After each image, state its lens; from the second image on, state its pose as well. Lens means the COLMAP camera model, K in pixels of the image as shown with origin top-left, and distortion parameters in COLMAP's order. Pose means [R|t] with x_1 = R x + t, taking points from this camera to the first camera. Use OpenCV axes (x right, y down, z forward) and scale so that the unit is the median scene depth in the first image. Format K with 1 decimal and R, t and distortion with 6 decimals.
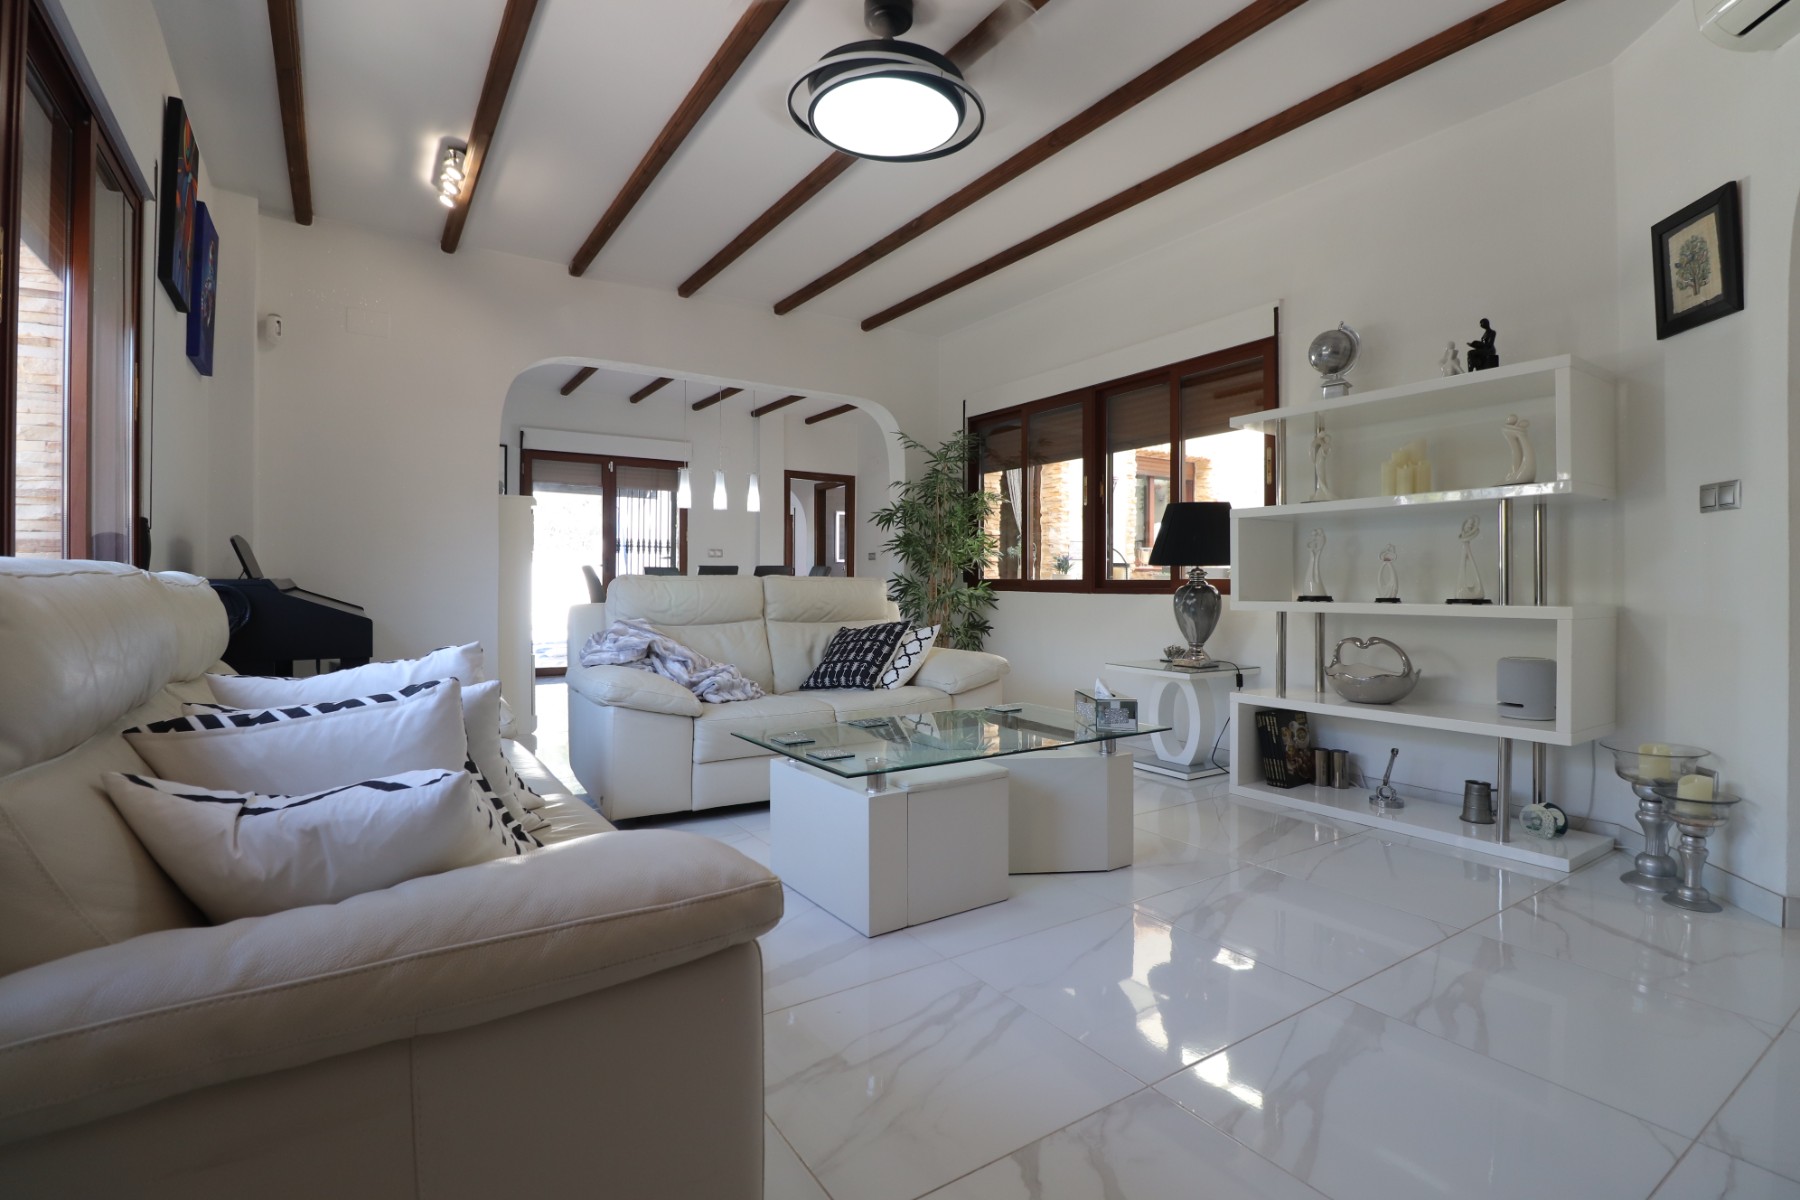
lens RADIAL K [[837.3, 0, 905.2], [0, 837.3, 585.4], [0, 0, 1]] dist [0.000675, -0.013338]
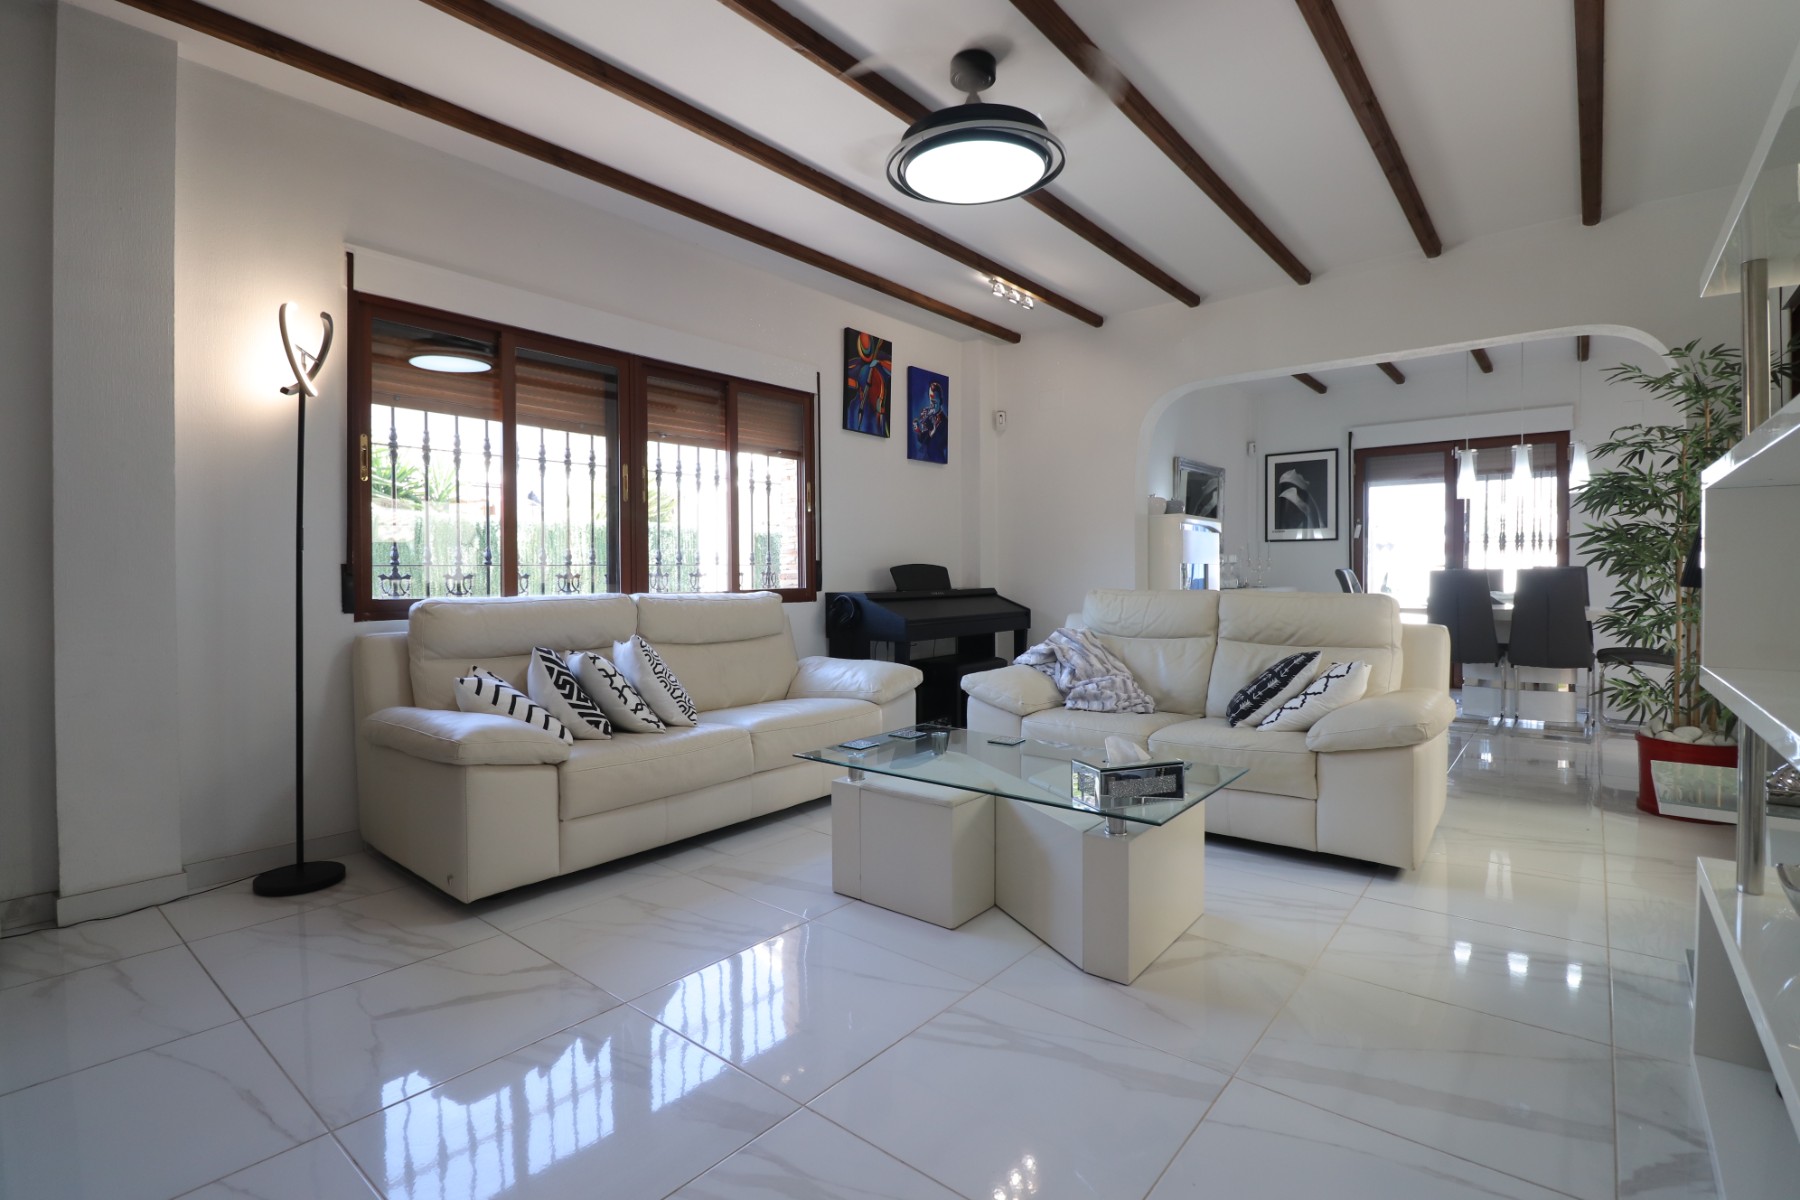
lens RADIAL K [[832.8, 0, 903.8], [0, 832.8, 597.3], [0, 0, 1]] dist [0.000044, -0.027795]
pose [[0.291735, 0.021593, -0.956255, 0.637295], [0.004739, 0.999700, 0.024020, -0.029254], [0.956487, -0.011539, 0.291545, 0.398733]]
